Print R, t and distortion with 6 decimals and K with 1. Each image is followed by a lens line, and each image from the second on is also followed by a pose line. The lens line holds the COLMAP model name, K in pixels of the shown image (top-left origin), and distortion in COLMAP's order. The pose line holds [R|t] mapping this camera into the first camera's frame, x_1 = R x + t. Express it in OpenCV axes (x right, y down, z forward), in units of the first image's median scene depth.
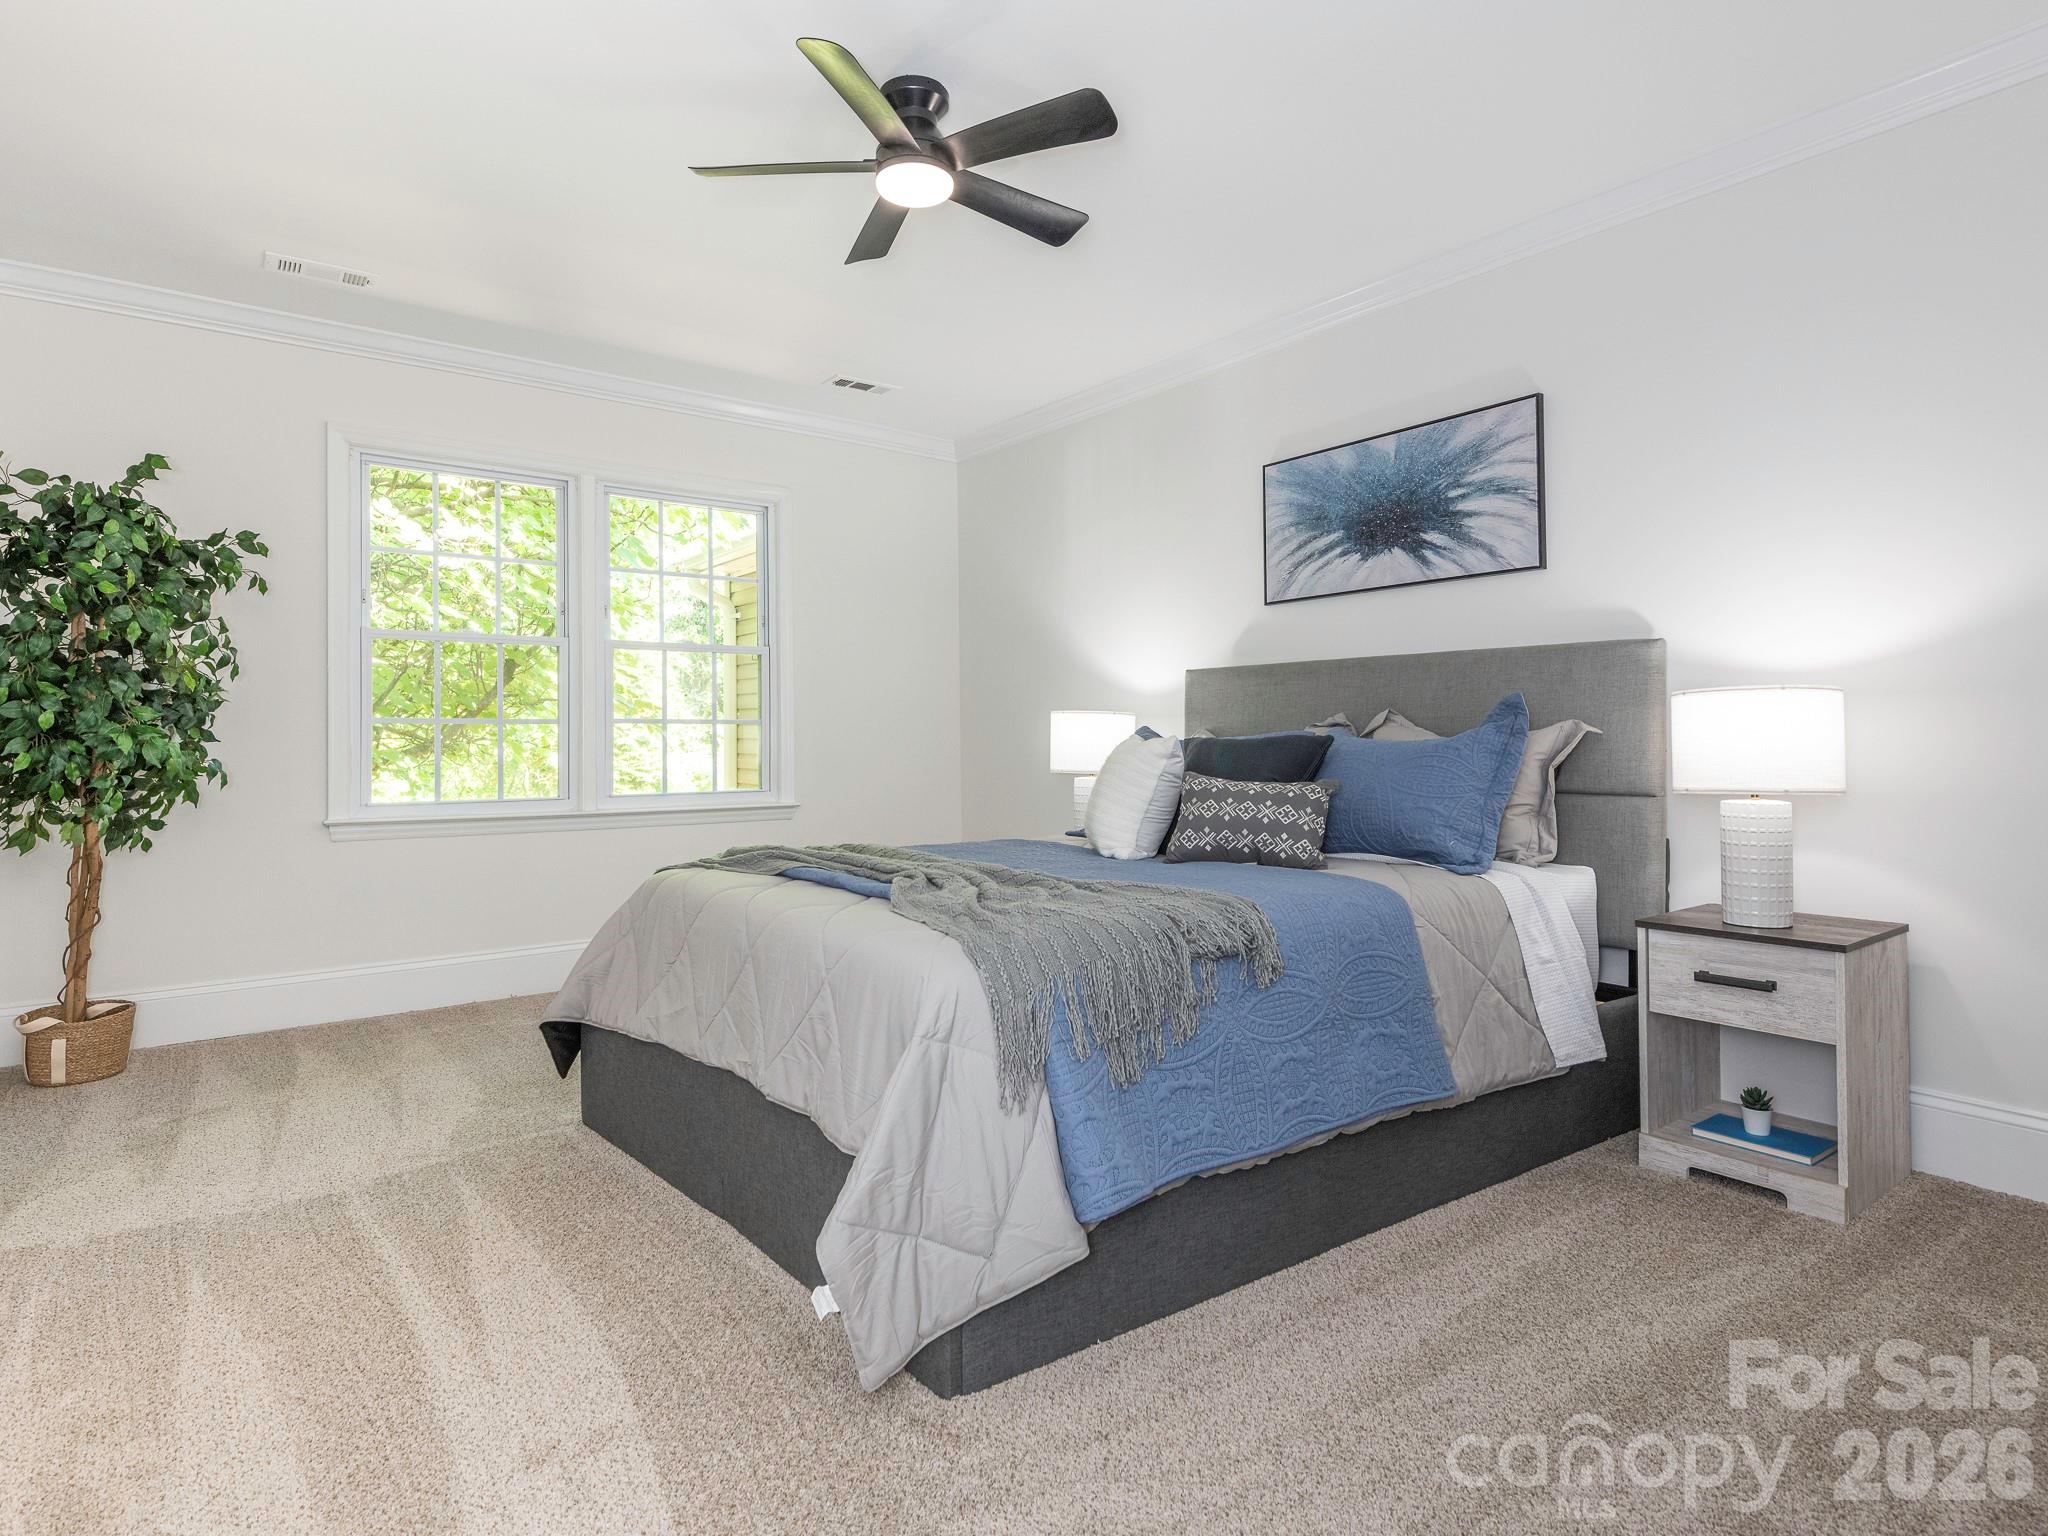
lens RADIAL K [[1134.7, 0, 1024.3], [0, 1134.7, 757.1], [0, 0, 1]] dist [0.001739, 0.000293]
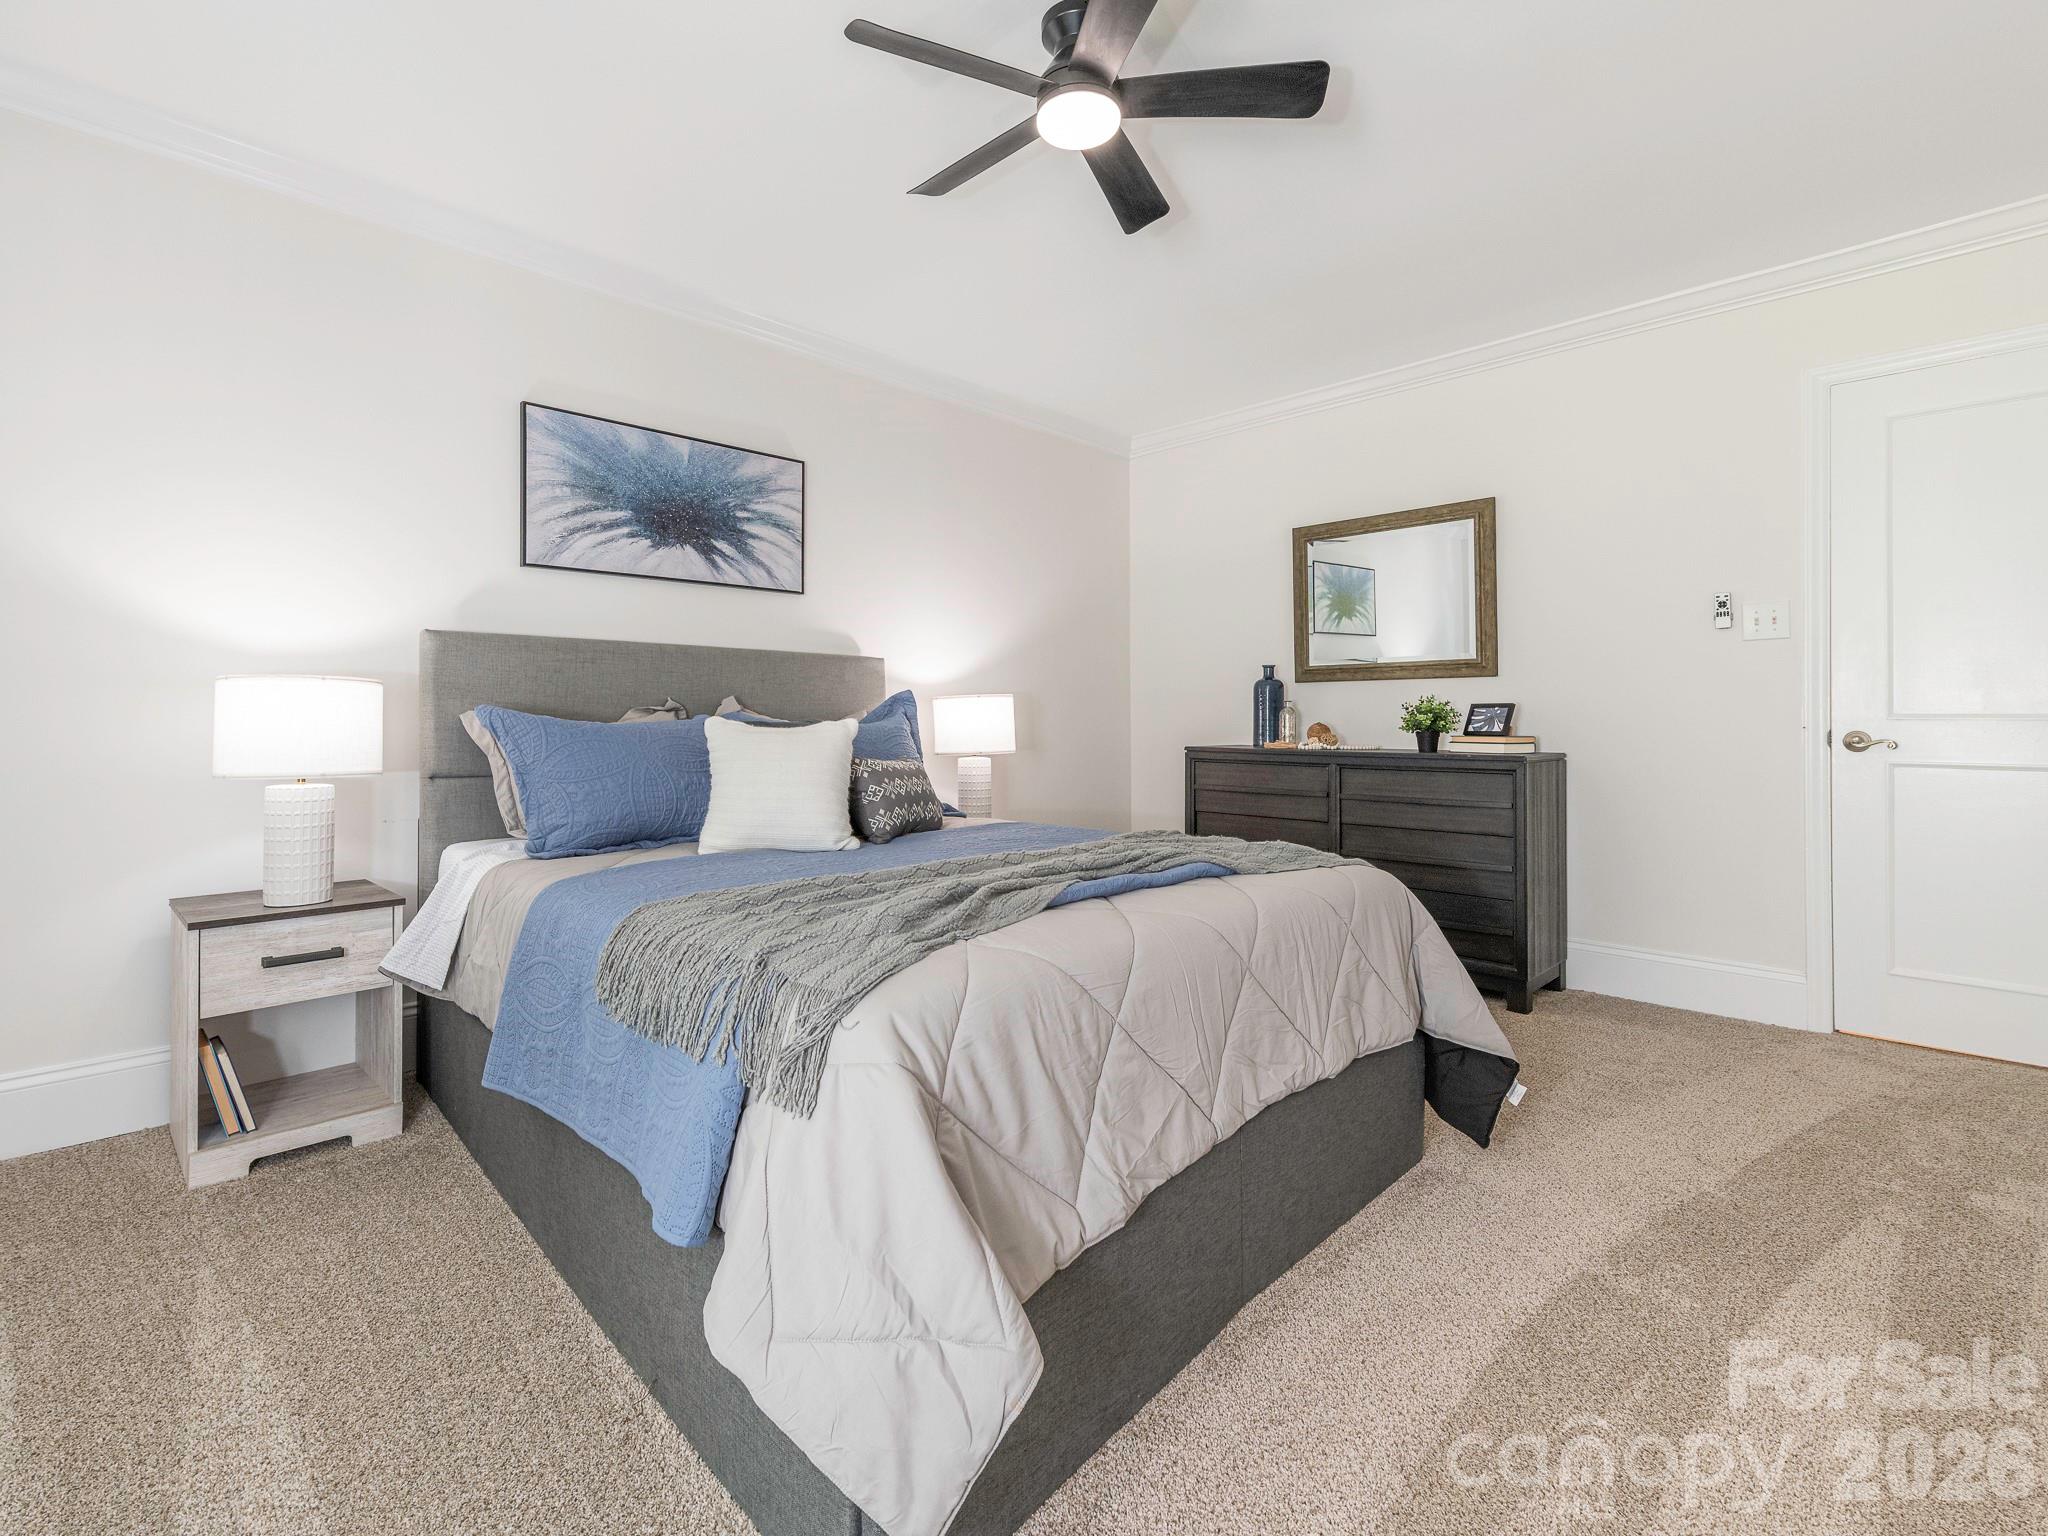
lens RADIAL K [[934.4, 0, 1025.8], [0, 934.4, 711.8], [0, 0, 1]] dist [-0.003177, -0.000231]
pose [[-0.164530, 0.012440, 0.986294, -0.590356], [0.022445, 0.999709, -0.008865, -0.012741], [-0.986117, 0.020679, -0.164762, 0.833810]]
